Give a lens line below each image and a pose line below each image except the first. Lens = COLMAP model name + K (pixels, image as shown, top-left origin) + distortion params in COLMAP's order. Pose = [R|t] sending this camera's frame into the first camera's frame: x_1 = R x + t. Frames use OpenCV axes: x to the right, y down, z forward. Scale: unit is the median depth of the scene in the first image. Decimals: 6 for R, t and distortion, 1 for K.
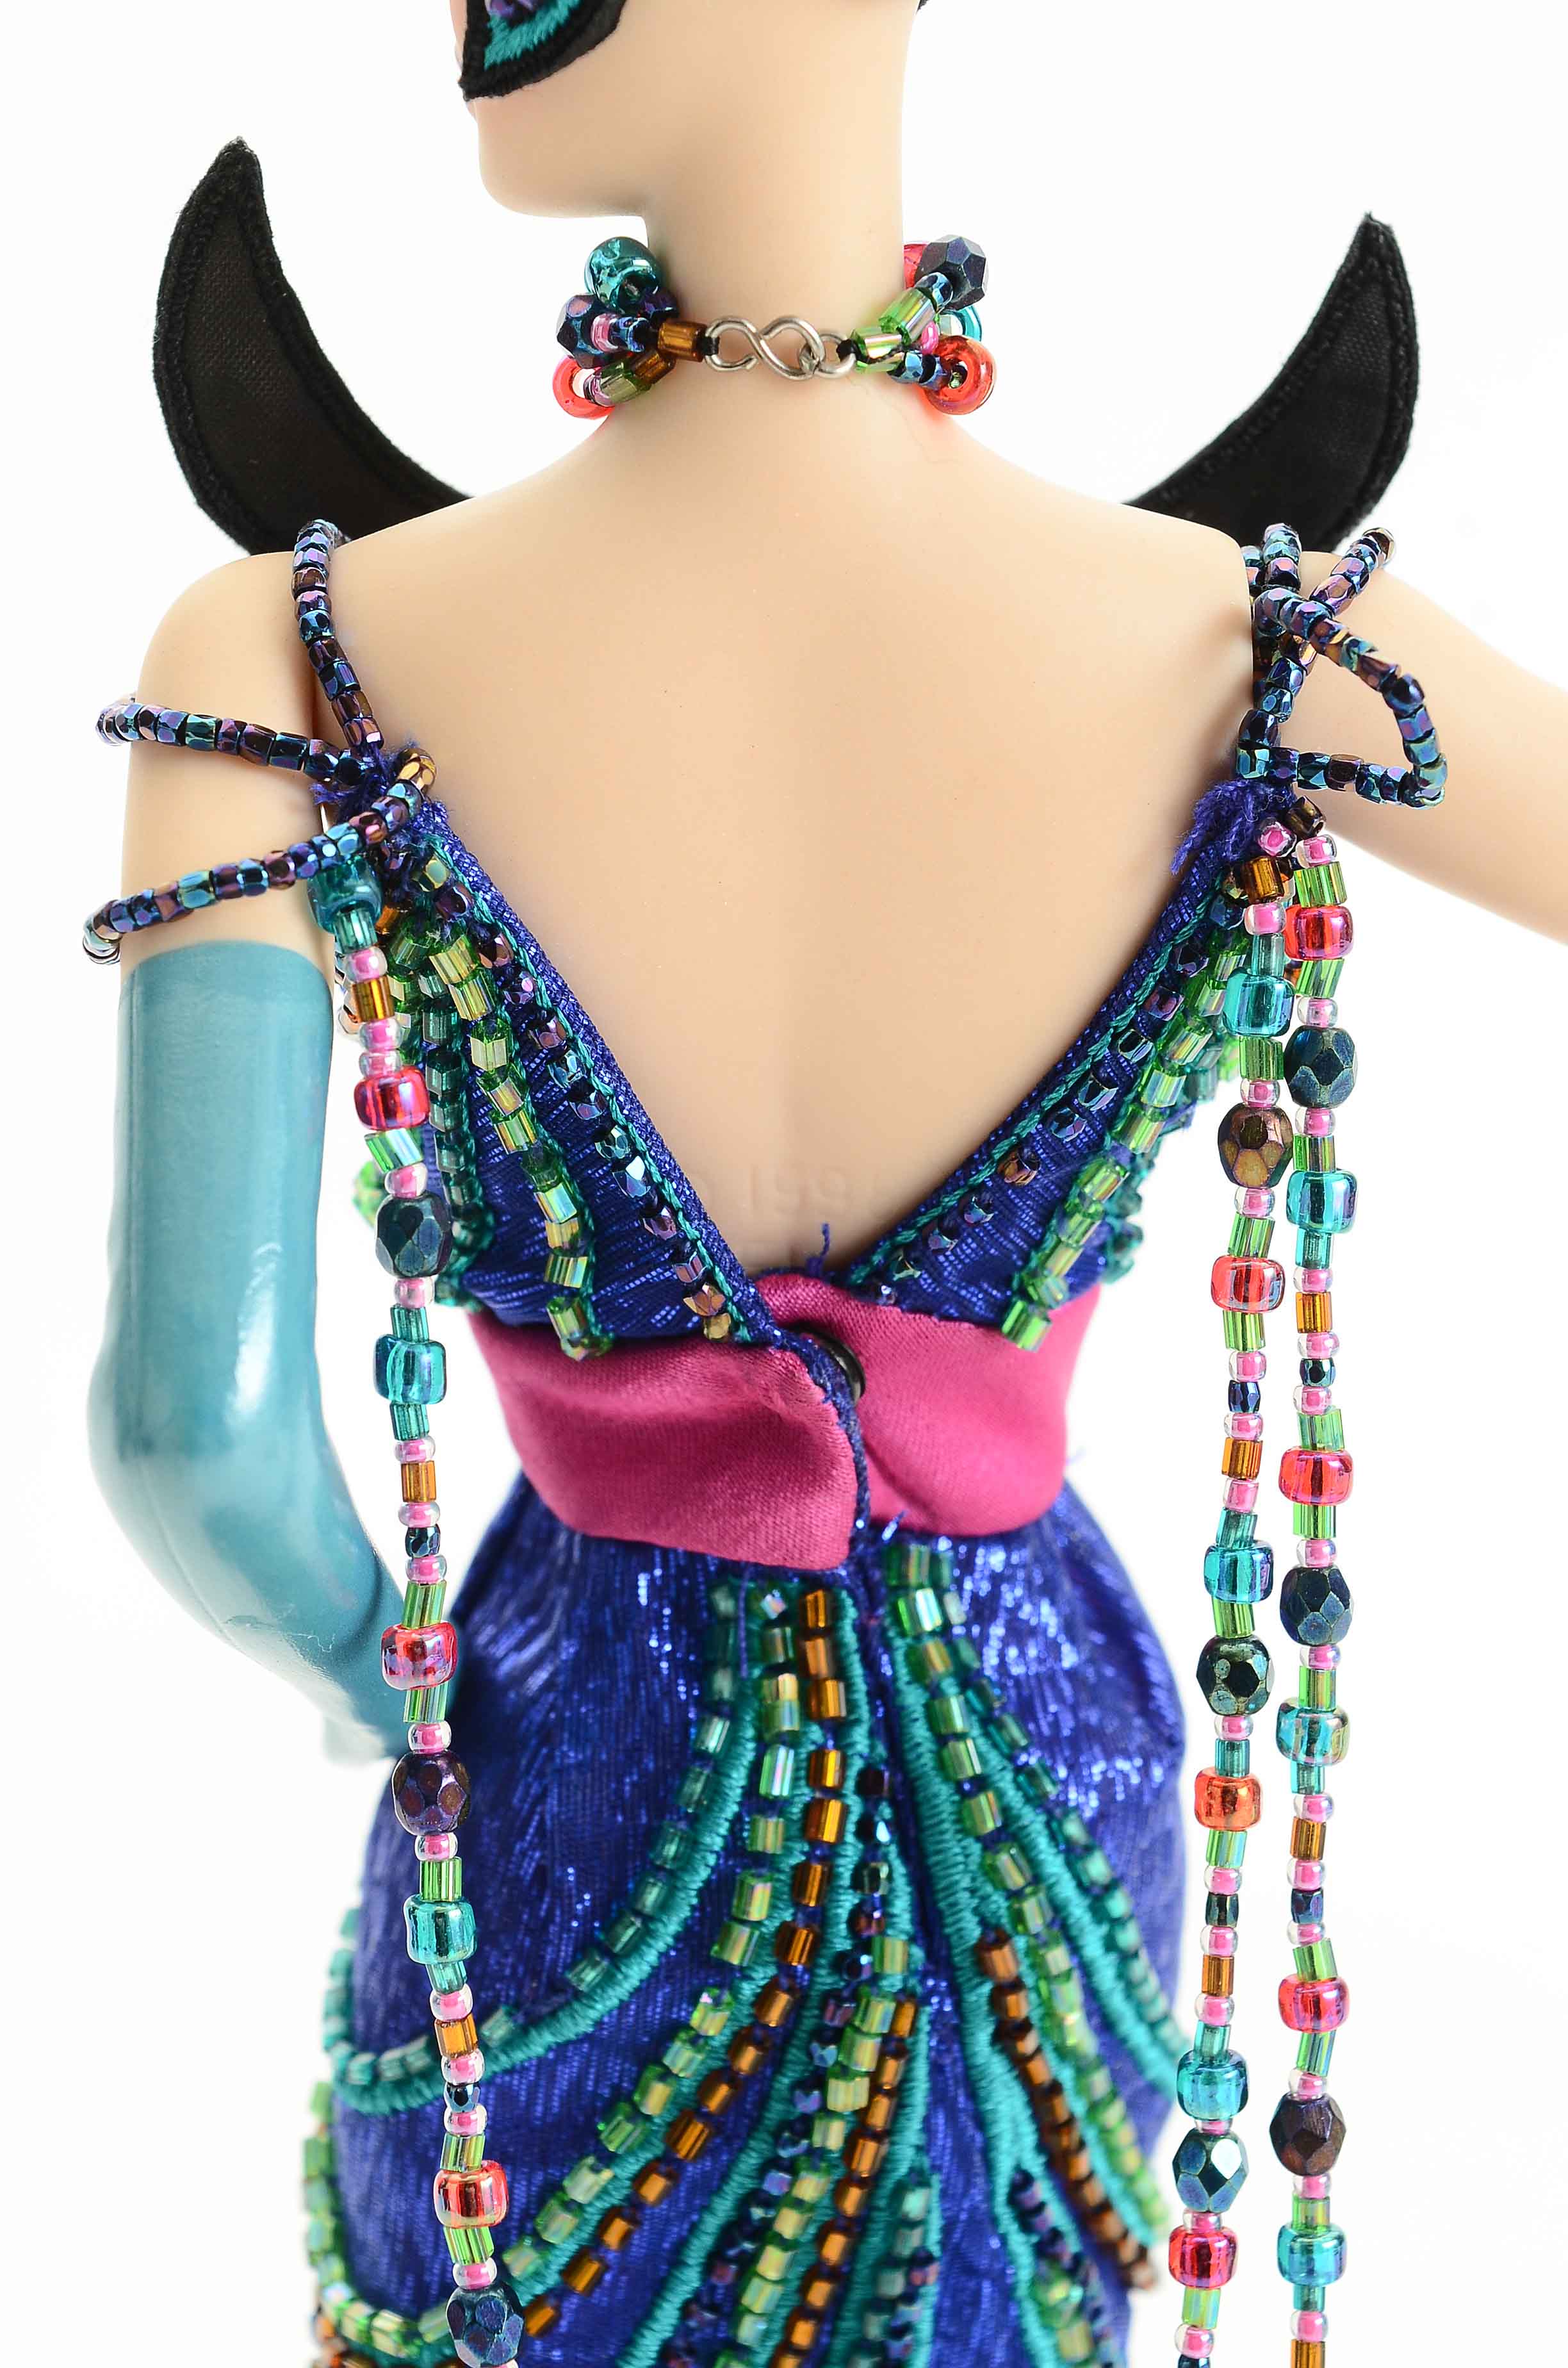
lens RADIAL K [[5608.2, 0, 784.0], [0, 5608.2, 1184.0], [0, 0, 1]] dist [0.215354, -0.281356]
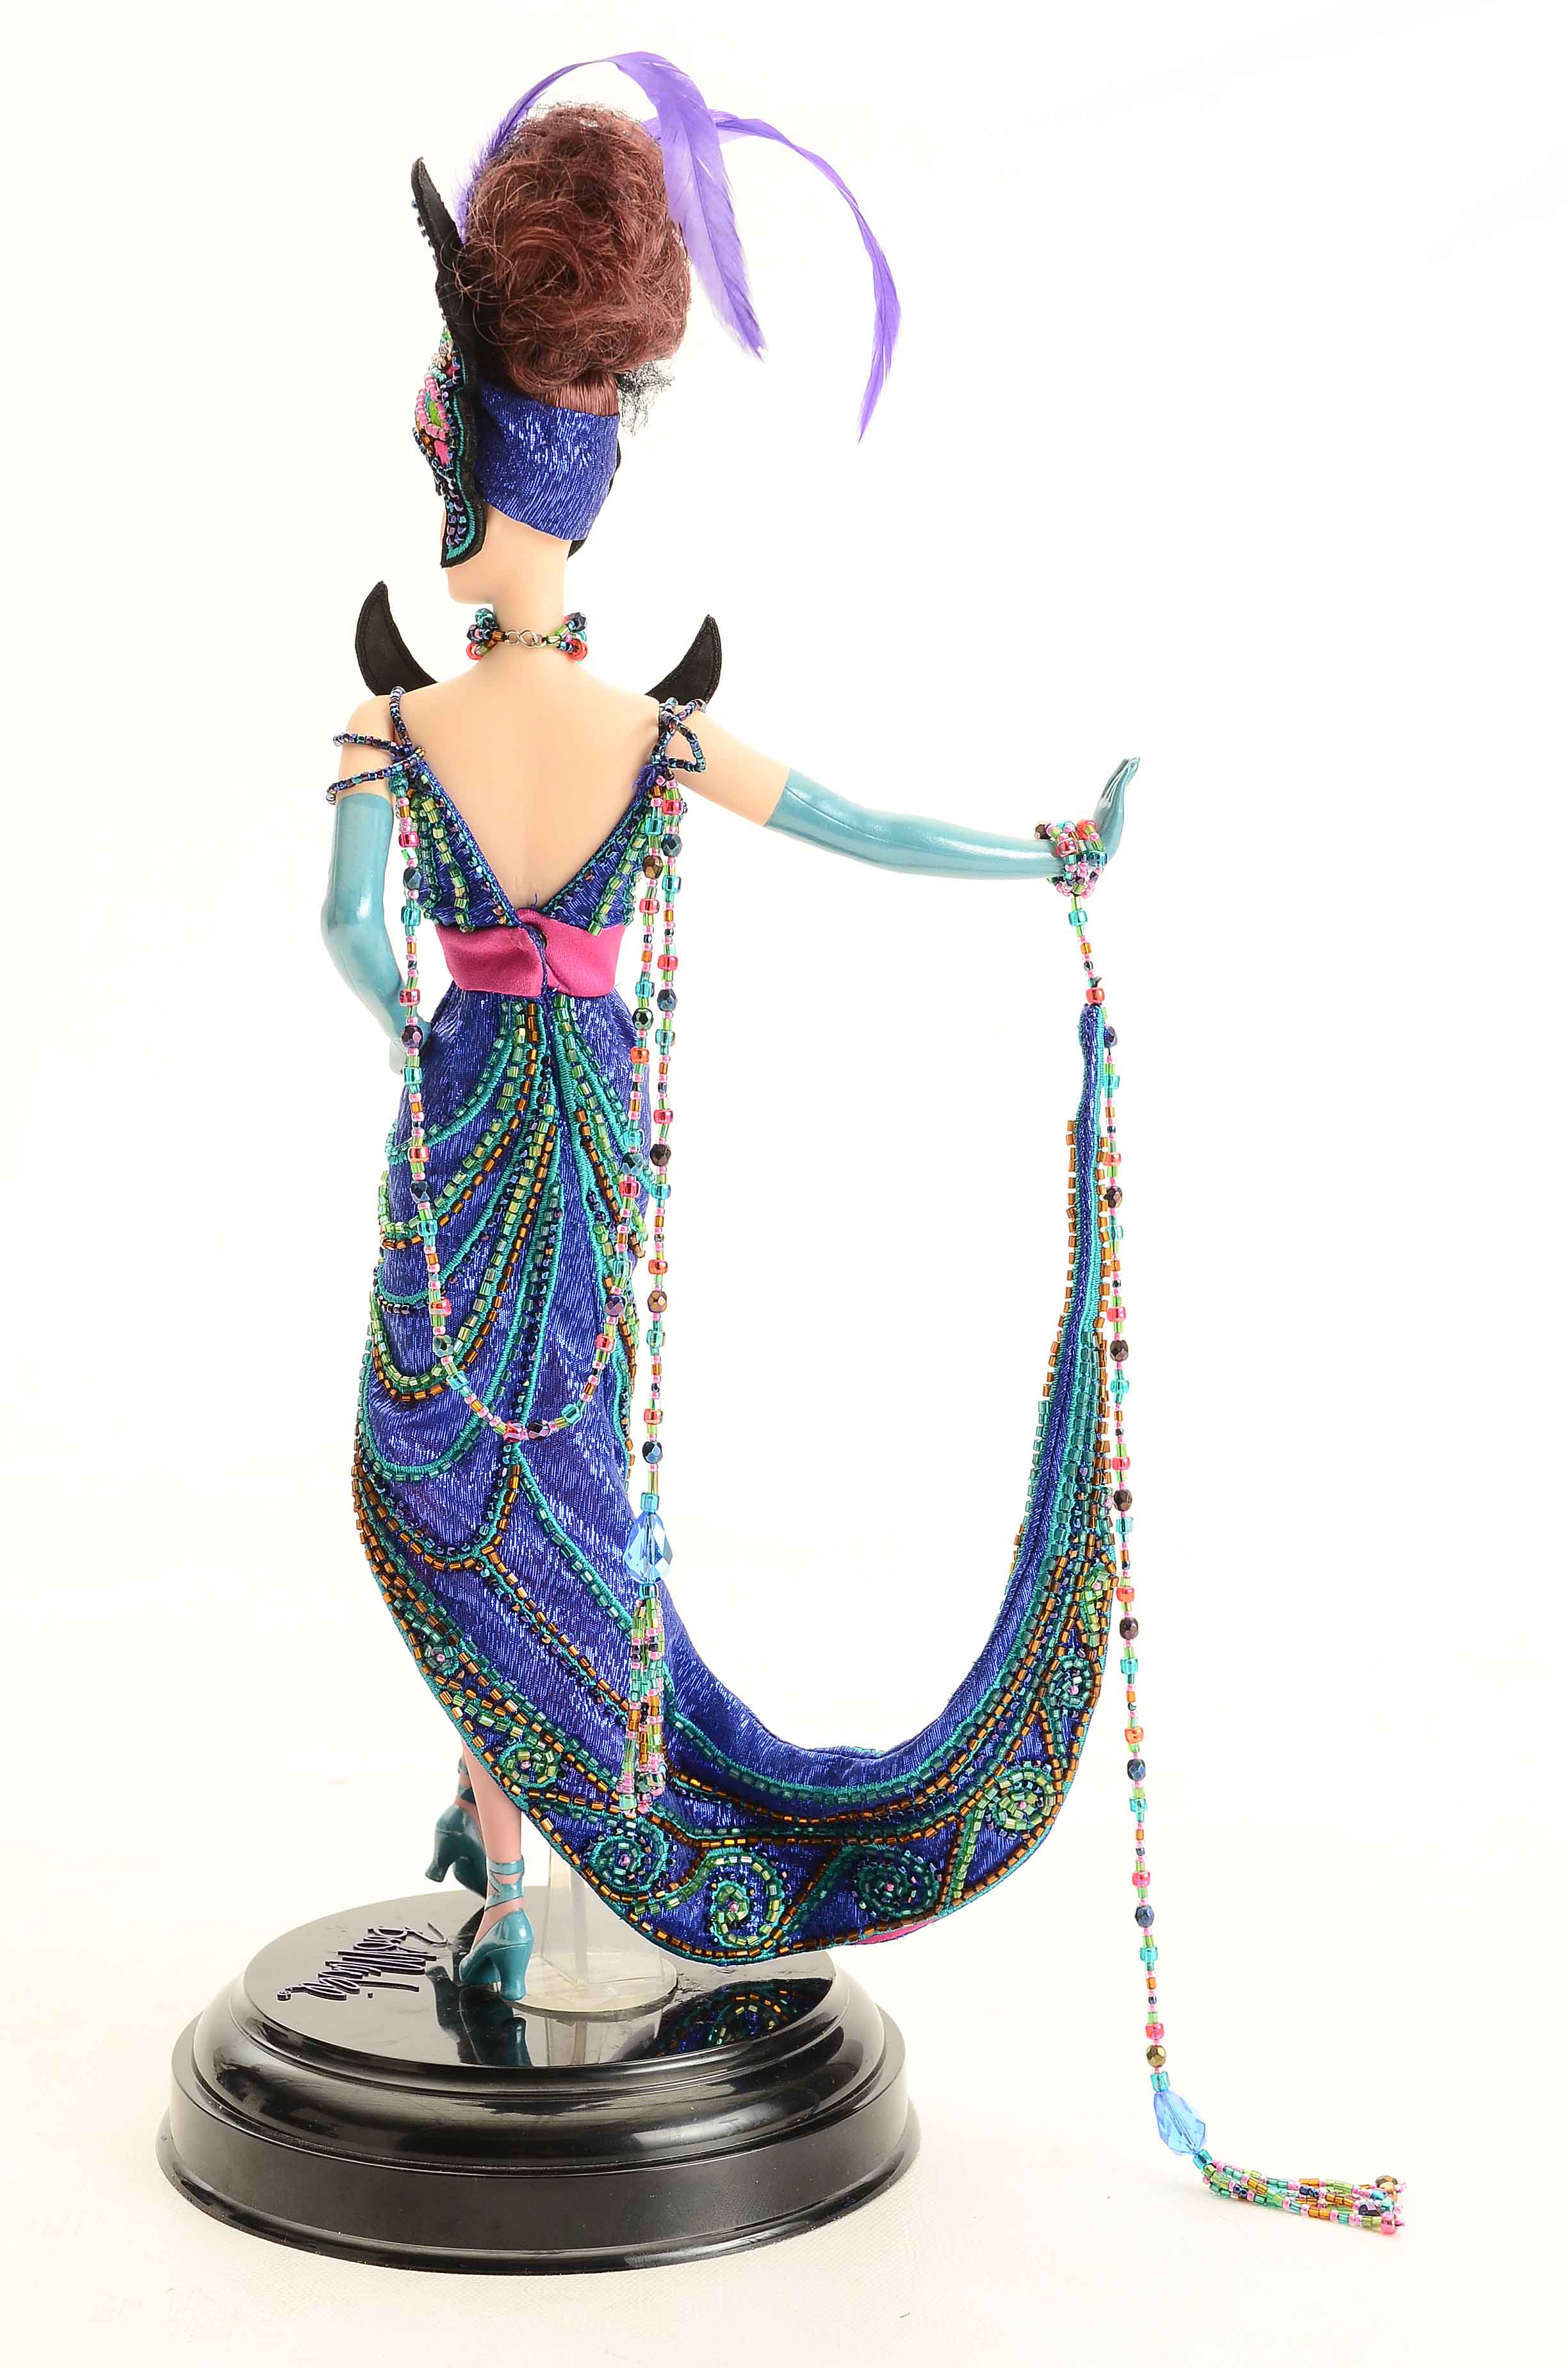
lens RADIAL K [[3591.8, 0, 784.0], [0, 3591.8, 1184.0], [0, 0, 1]] dist [0.000817, 0.007150]
pose [[0.999265, 0.036824, -0.010689, 0.189312], [-0.037410, 0.997429, -0.061114, 0.313324], [0.008411, 0.061469, 0.998074, -1.193864]]
